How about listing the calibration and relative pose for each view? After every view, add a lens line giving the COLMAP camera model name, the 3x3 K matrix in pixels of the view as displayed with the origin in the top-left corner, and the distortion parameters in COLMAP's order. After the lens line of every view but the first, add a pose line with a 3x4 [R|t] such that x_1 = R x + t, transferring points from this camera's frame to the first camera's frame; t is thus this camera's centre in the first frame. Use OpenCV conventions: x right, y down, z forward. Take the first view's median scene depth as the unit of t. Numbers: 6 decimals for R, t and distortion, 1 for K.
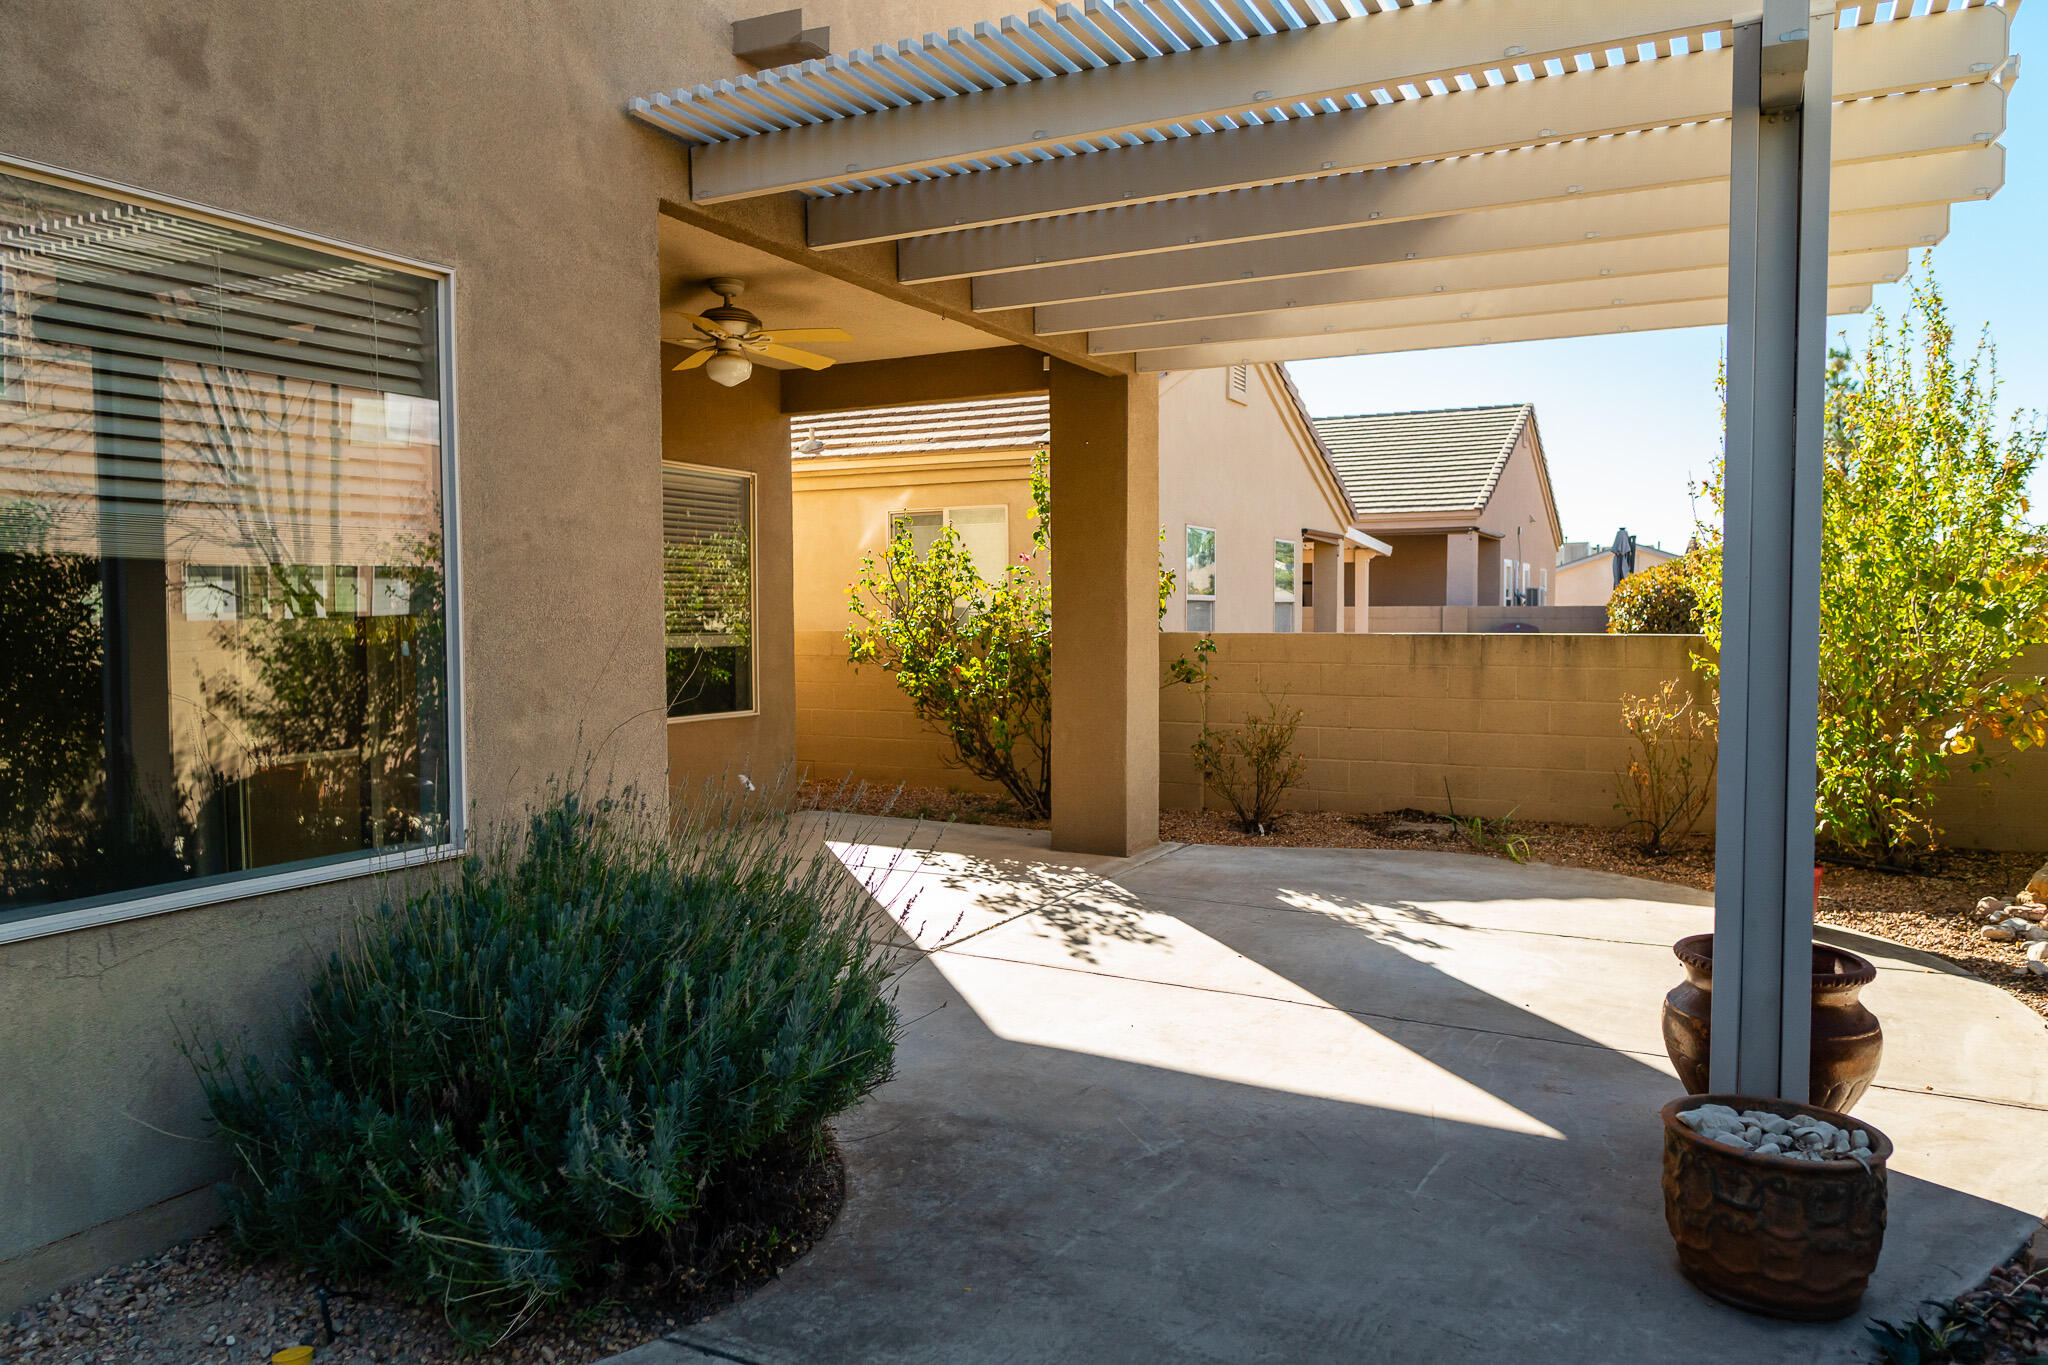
lens RADIAL K [[1411.2, 0, 1023.4], [0, 1411.2, 681.2], [0, 0, 1]] dist [-0.002120, -0.002014]
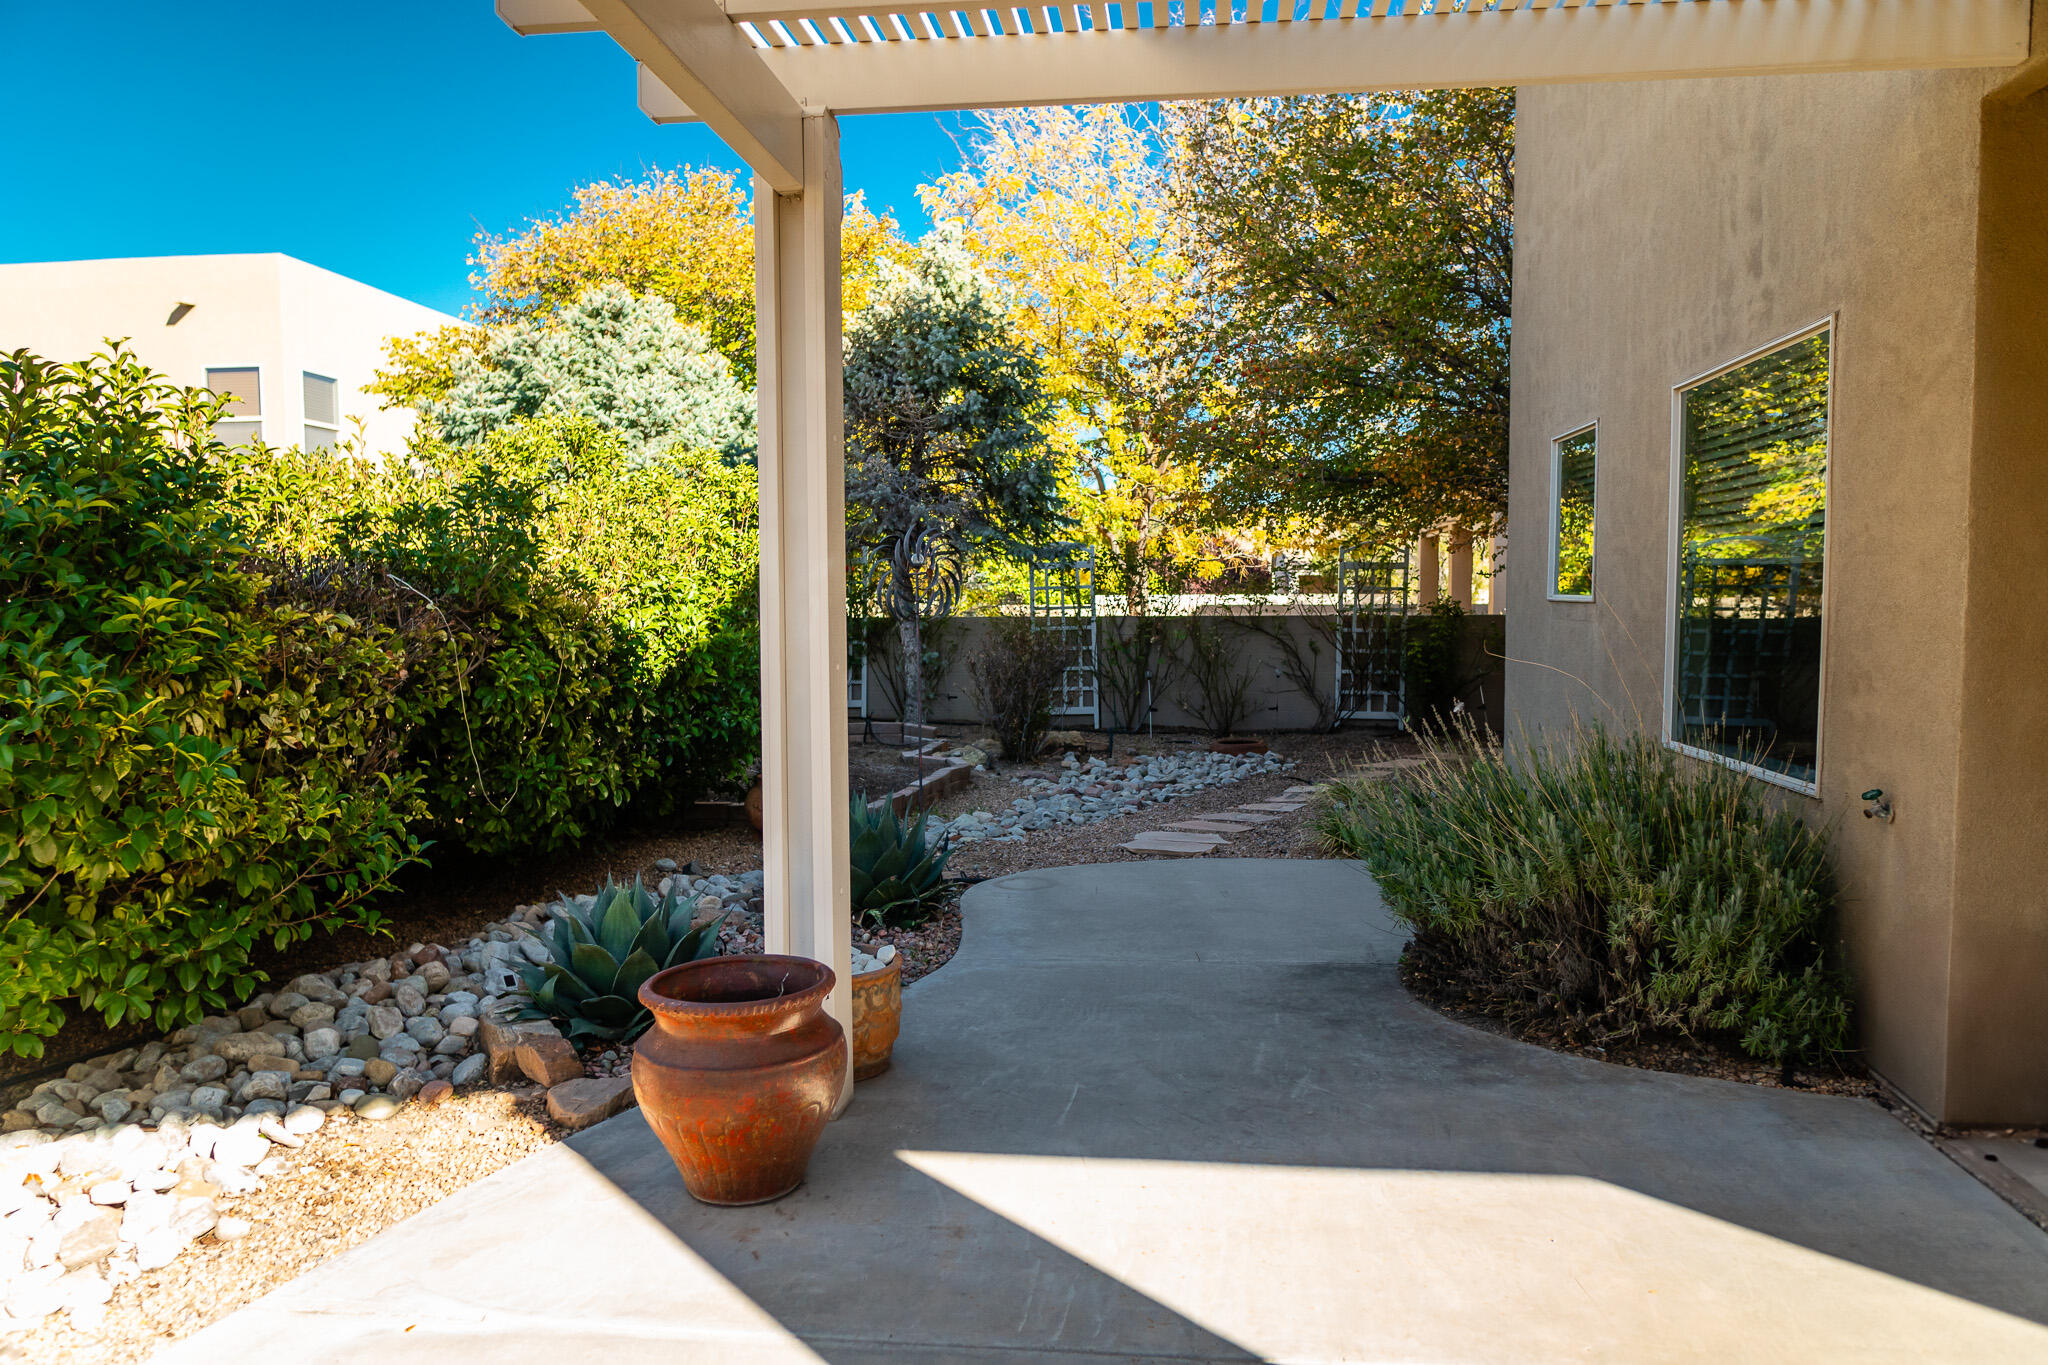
lens RADIAL K [[1411.2, 0, 1029.8], [0, 1411.2, 687.0], [0, 0, 1]] dist [-0.002120, -0.002014]
pose [[-0.937559, 0.029010, -0.346616, 0.614825], [-0.010284, 0.993768, 0.110991, -0.092975], [0.347675, 0.107625, -0.931418, 1.760454]]
